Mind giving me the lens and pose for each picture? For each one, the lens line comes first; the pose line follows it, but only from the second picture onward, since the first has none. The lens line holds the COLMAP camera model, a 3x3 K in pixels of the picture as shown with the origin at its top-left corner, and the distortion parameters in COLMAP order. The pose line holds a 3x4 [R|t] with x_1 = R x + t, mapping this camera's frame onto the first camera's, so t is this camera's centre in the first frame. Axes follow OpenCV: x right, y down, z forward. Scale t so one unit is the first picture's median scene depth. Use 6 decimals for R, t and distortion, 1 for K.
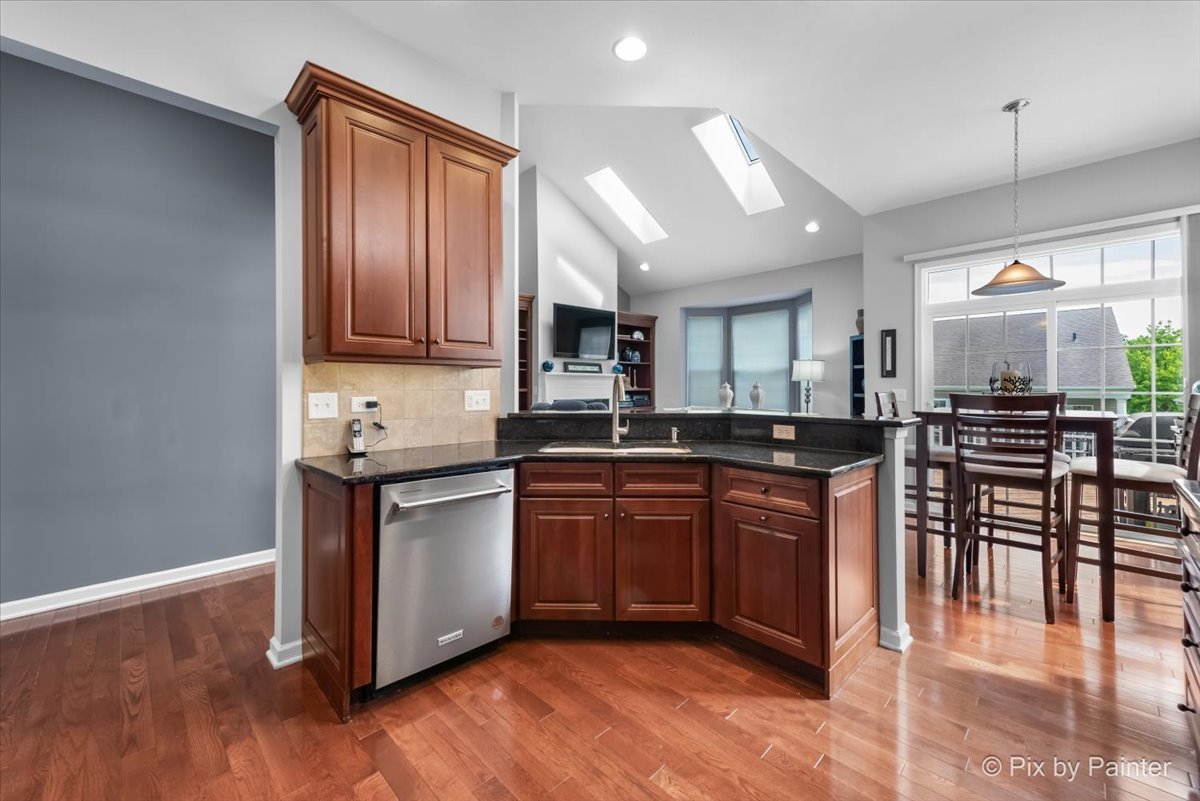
lens RADIAL K [[490.7, 0, 607.5], [0, 490.7, 388.5], [0, 0, 1]] dist [0.005656, -0.002567]
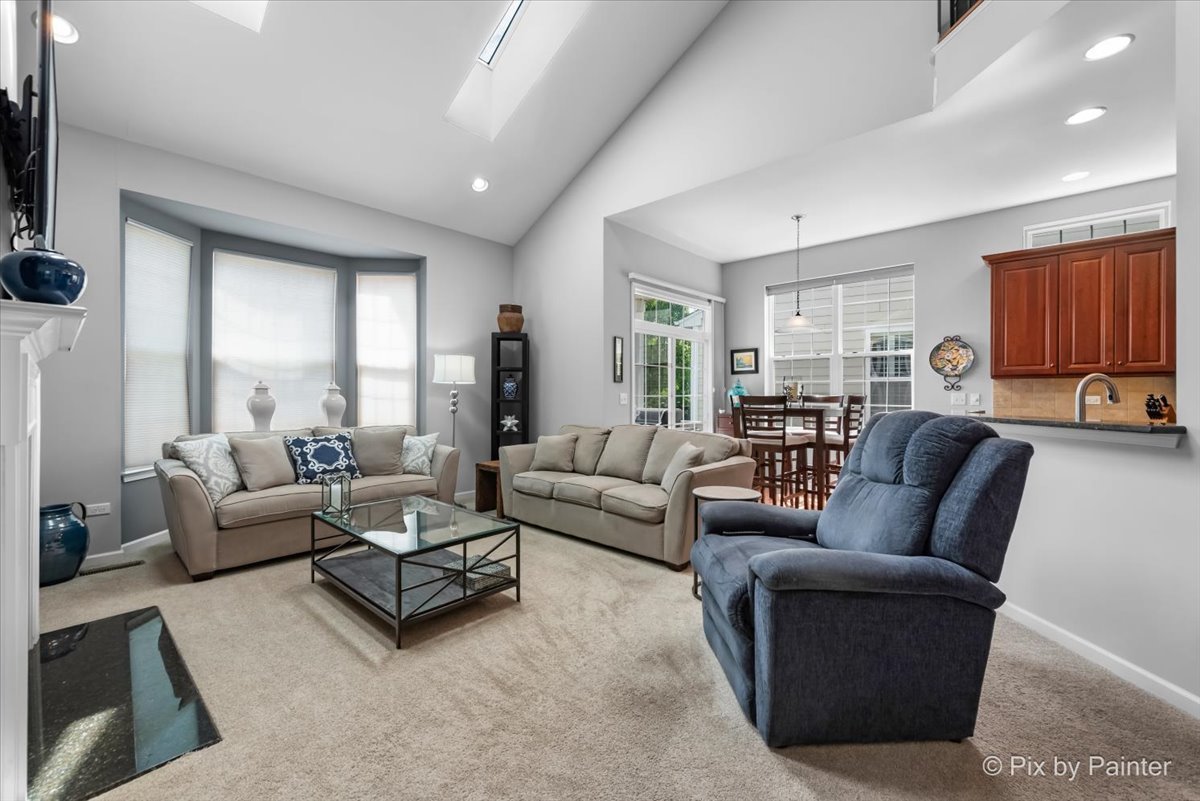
lens RADIAL K [[490.7, 0, 611.4], [0, 490.7, 399.7], [0, 0, 1]] dist [0.005656, -0.002567]
pose [[-0.067084, -0.005029, 0.997735, -0.300588], [0.001257, 0.999986, 0.005125, 0.005319], [-0.997747, 0.001598, -0.067076, 0.708436]]
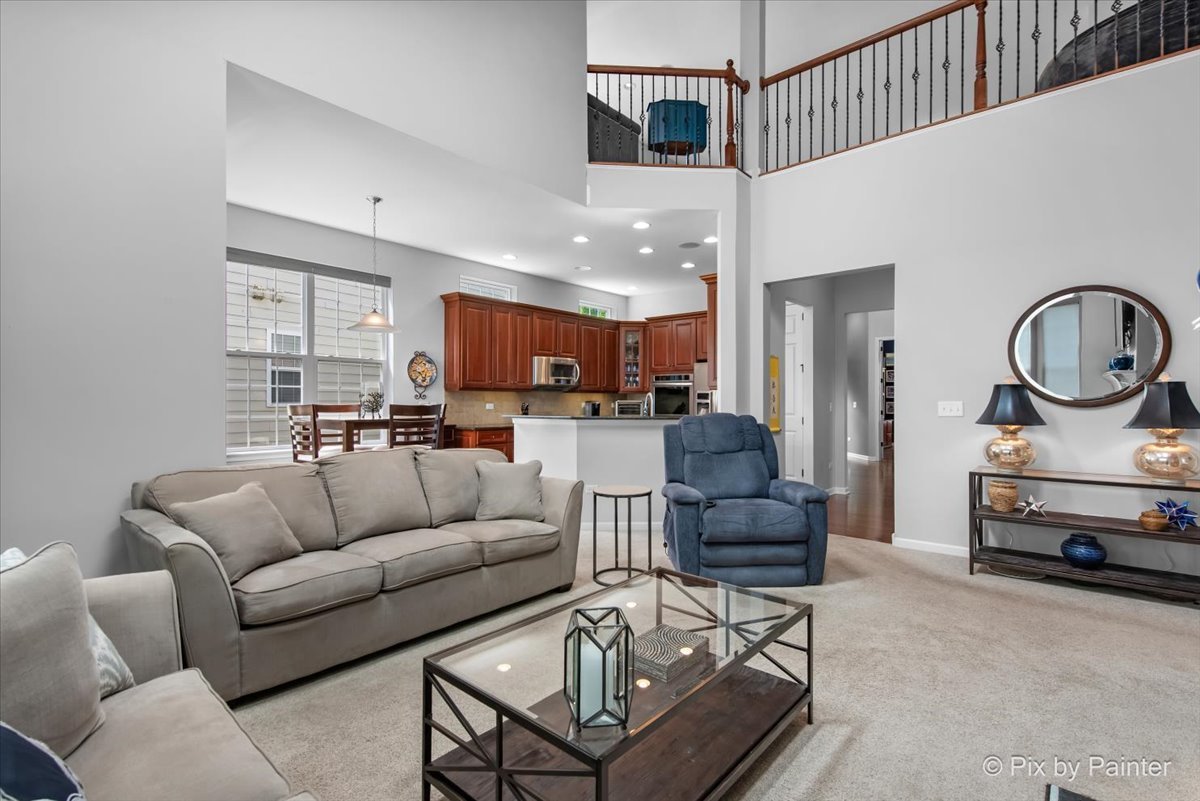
lens RADIAL K [[546.9, 0, 602.0], [0, 546.9, 400.7], [0, 0, 1]] dist [0.001828, 0.003831]
pose [[-0.997027, 0.007214, -0.076717, 0.112626], [0.007026, 0.999972, 0.002717, -0.000951], [0.076735, 0.002169, -0.997049, 1.064738]]
